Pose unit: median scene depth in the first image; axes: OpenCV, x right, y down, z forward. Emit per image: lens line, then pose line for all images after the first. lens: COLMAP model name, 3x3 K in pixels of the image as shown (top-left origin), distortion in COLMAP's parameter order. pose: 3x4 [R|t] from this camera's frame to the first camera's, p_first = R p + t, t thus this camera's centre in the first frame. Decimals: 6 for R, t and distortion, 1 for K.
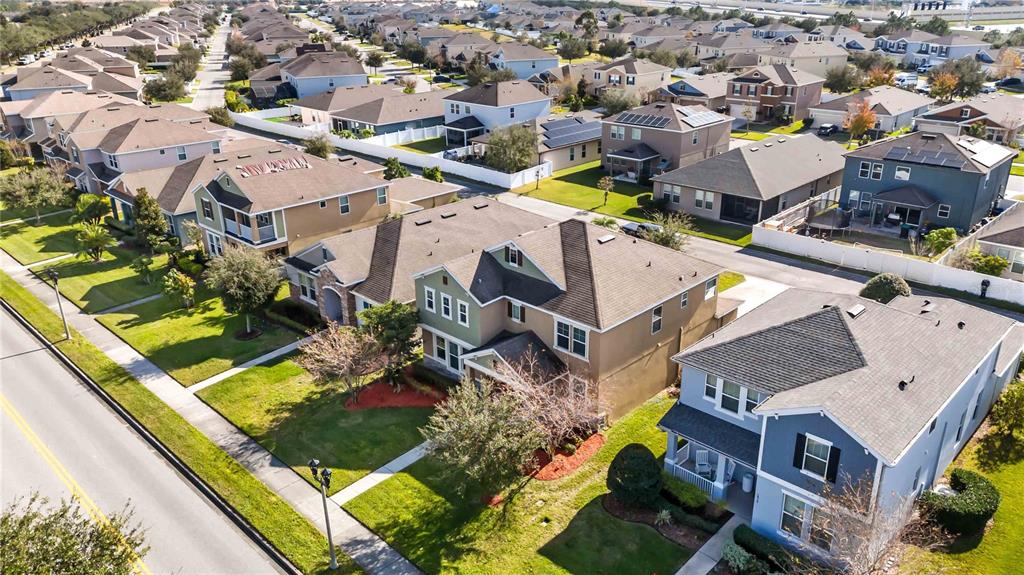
lens RADIAL K [[746.8, 0, 512.0], [0, 746.8, 287.5], [0, 0, 1]] dist [0.086890, -0.092559]
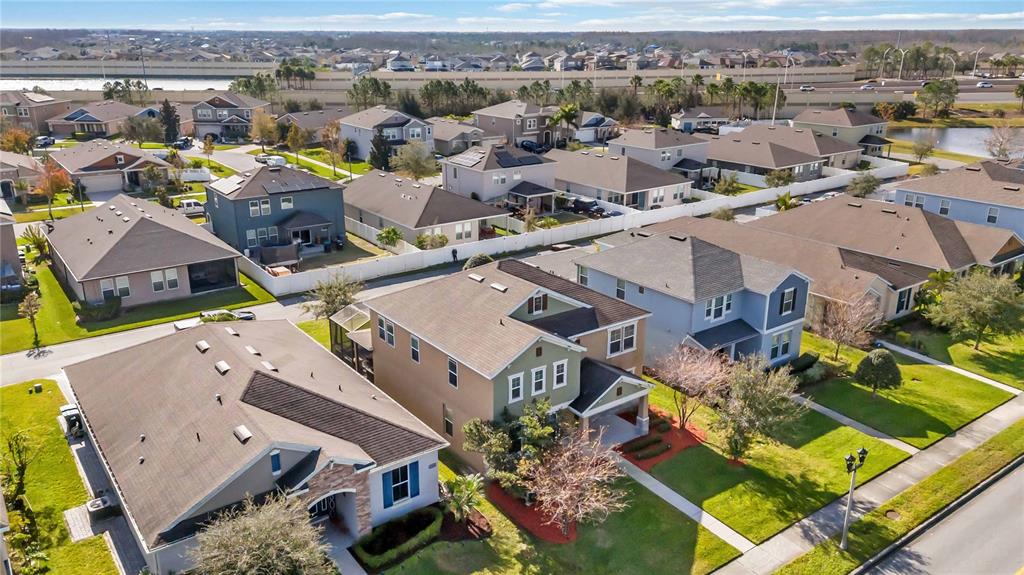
lens RADIAL K [[773.9, 0, 512.0], [0, 773.9, 287.5], [0, 0, 1]] dist [0.090711, -0.103075]
pose [[0.156295, -0.294890, 0.942662, -0.849450], [0.363587, 0.904553, 0.222686, -0.267278], [-0.918355, 0.307935, 0.248595, 0.692615]]
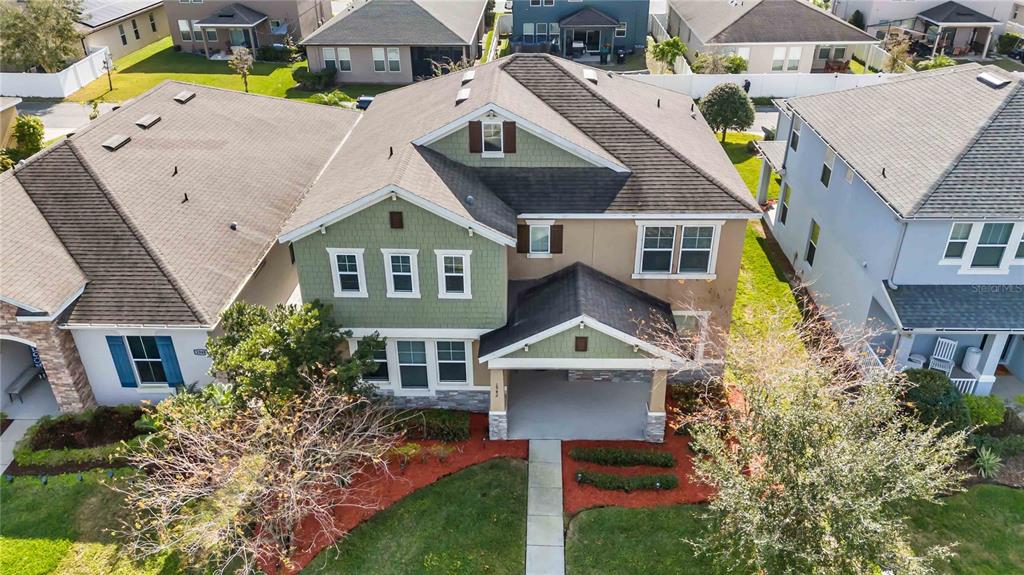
lens RADIAL K [[746.8, 0, 512.0], [0, 746.8, 287.5], [0, 0, 1]] dist [0.086890, -0.092559]
pose [[0.736411, -0.328898, 0.591207, -0.291413], [0.252202, 0.944344, 0.211210, -0.044932], [-0.627769, -0.006434, 0.778373, 0.529447]]
